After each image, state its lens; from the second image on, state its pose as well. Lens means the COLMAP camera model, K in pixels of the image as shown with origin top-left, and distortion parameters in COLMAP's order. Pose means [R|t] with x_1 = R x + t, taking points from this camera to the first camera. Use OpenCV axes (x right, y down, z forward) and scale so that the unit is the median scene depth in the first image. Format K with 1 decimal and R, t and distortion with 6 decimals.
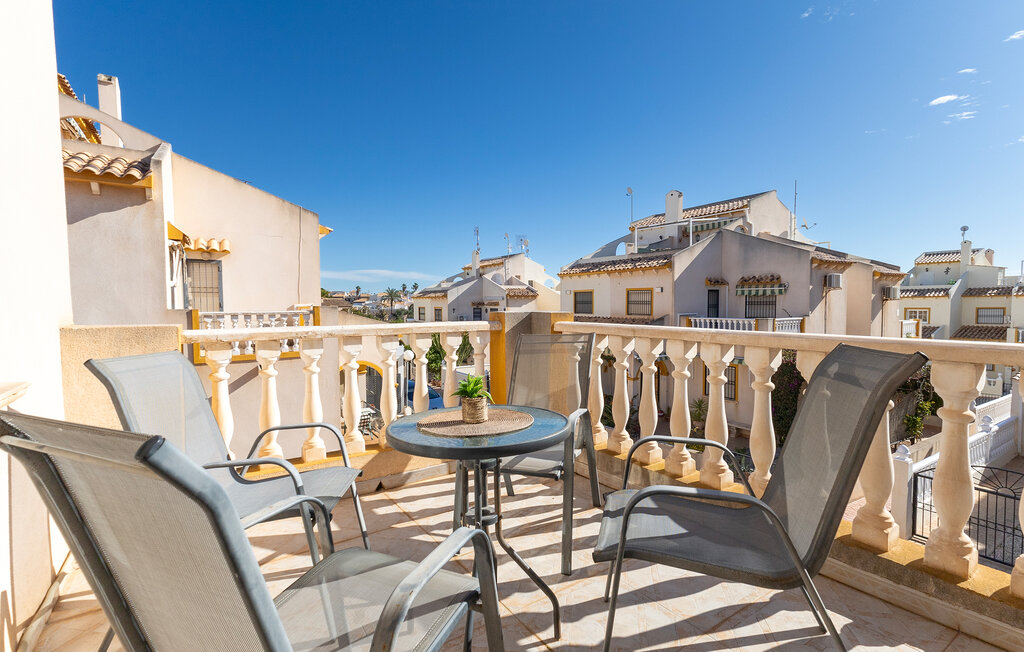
lens RADIAL K [[468.5, 0, 513.0], [0, 468.5, 325.3], [0, 0, 1]] dist [0.014532, -0.001139]
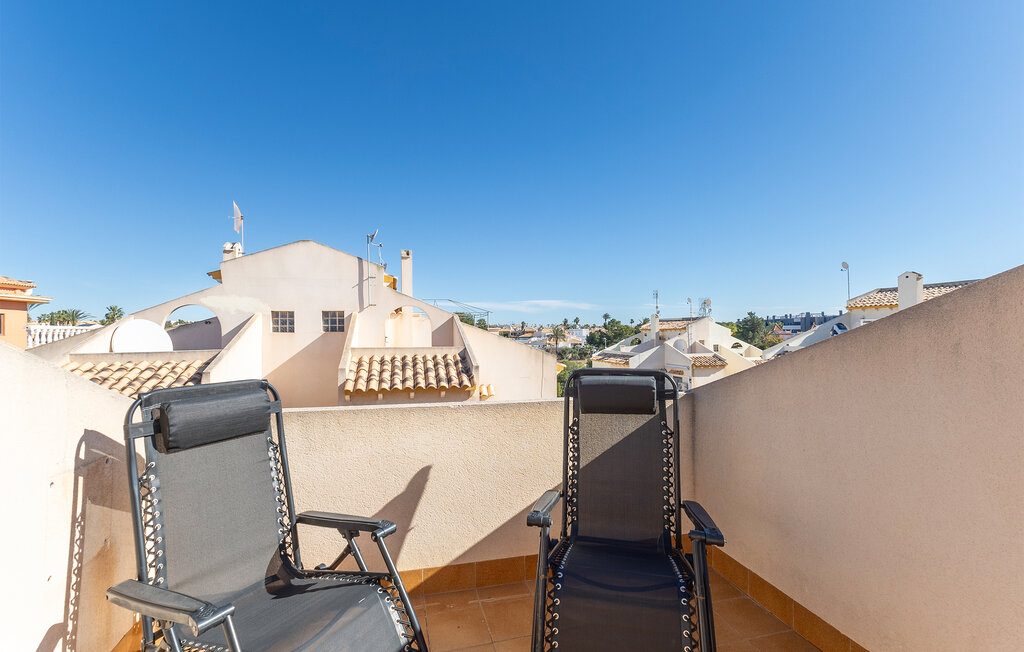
lens RADIAL K [[468.5, 0, 510.3], [0, 468.5, 327.8], [0, 0, 1]] dist [0.014532, -0.001139]
pose [[0.944928, -0.003376, -0.327261, -0.049449], [-0.013072, 0.998760, -0.048045, -0.086662], [0.327017, 0.049677, 0.943712, -0.050392]]
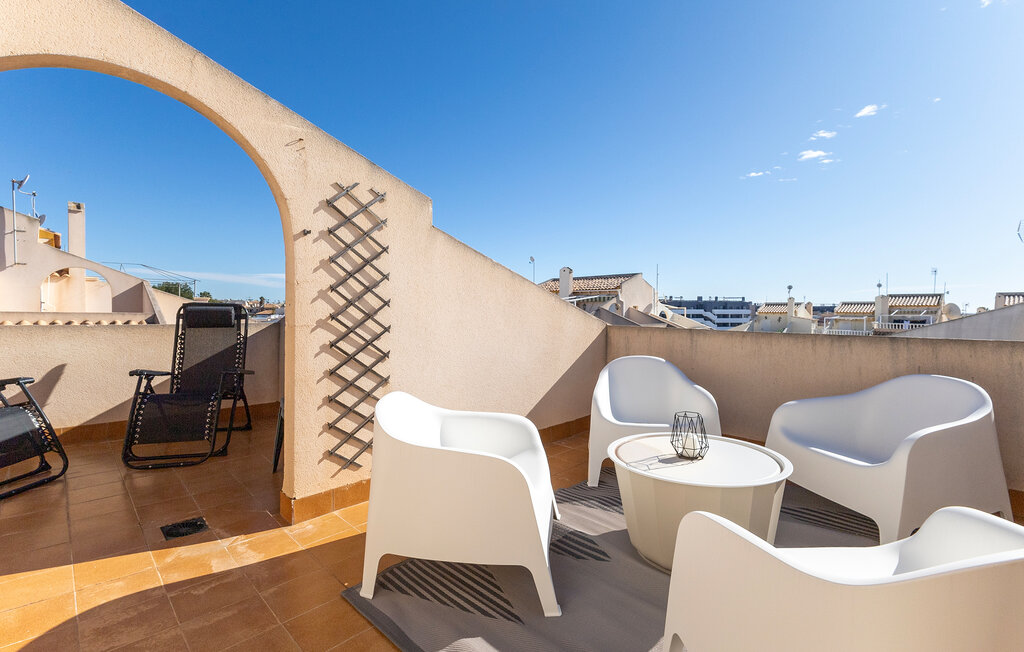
lens RADIAL K [[468.5, 0, 514.8], [0, 468.5, 321.5], [0, 0, 1]] dist [0.014532, -0.001139]
pose [[0.983168, 0.013561, 0.182201, -0.004680], [-0.009344, 0.999669, -0.023987, -0.077598], [-0.182466, 0.021880, 0.982969, -0.110859]]
